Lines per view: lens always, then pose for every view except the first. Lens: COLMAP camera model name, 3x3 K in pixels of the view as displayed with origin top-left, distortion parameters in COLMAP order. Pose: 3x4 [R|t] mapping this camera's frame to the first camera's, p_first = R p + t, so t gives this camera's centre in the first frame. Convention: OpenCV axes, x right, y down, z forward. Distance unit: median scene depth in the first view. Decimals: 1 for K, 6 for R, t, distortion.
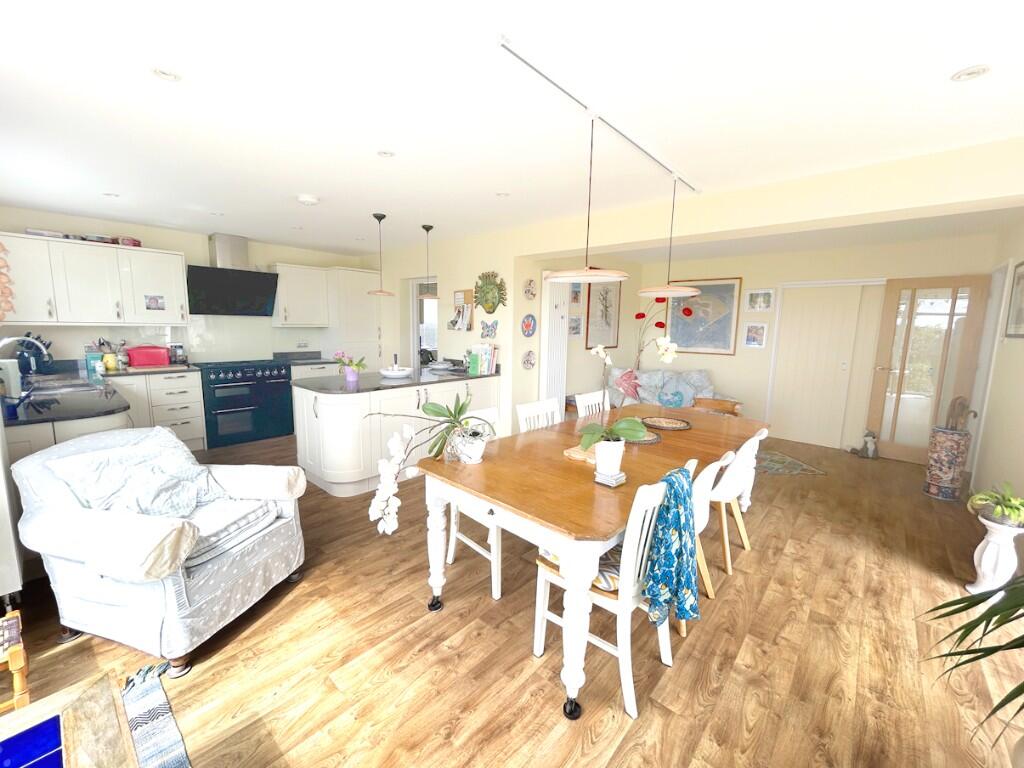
lens RADIAL K [[413.6, 0, 511.3], [0, 413.6, 382.9], [0, 0, 1]] dist [0.000973, 0.000323]
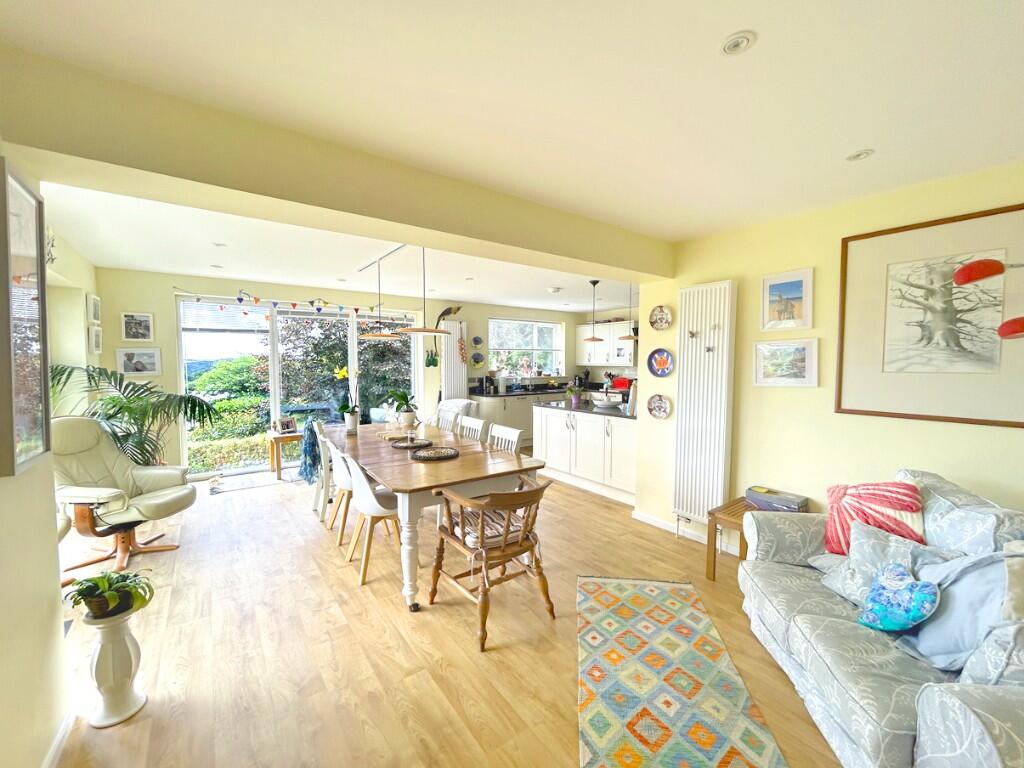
lens RADIAL K [[413.6, 0, 511.3], [0, 413.6, 381.7], [0, 0, 1]] dist [0.000973, 0.000323]
pose [[-0.211518, 0.033229, -0.976809, 0.878045], [-0.140179, 0.988058, 0.063965, -0.114114], [0.967269, 0.150458, -0.204334, 0.896676]]
